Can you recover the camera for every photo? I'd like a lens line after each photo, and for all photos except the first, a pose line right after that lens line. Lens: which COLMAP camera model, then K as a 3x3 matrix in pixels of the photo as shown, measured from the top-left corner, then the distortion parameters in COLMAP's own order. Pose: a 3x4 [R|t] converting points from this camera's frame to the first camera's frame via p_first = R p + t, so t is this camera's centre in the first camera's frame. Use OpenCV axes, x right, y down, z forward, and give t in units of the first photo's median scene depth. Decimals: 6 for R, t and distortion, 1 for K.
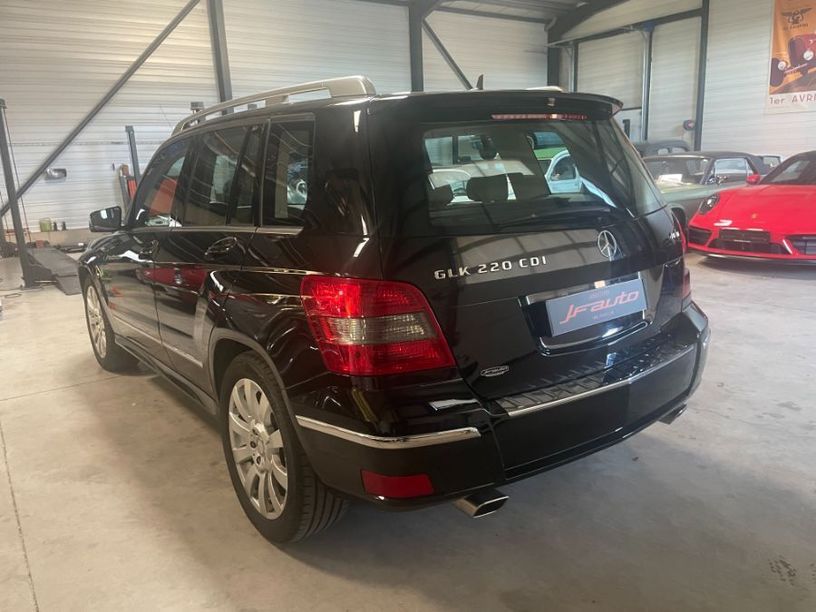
lens RADIAL K [[608.8, 0, 402.4], [0, 608.8, 309.2], [0, 0, 1]] dist [0.082823, -0.098992]
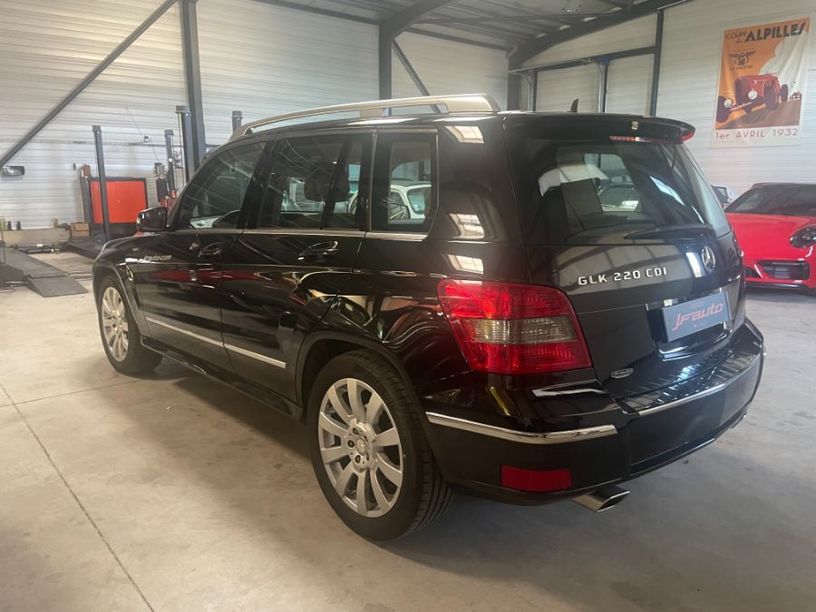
lens RADIAL K [[602.3, 0, 423.9], [0, 602.3, 303.2], [0, 0, 1]] dist [0.103864, -0.129675]
pose [[0.994867, 0.026624, 0.097623, -0.156569], [-0.023537, 0.999190, -0.032639, 0.011505], [-0.098413, 0.030174, 0.994688, -0.015913]]
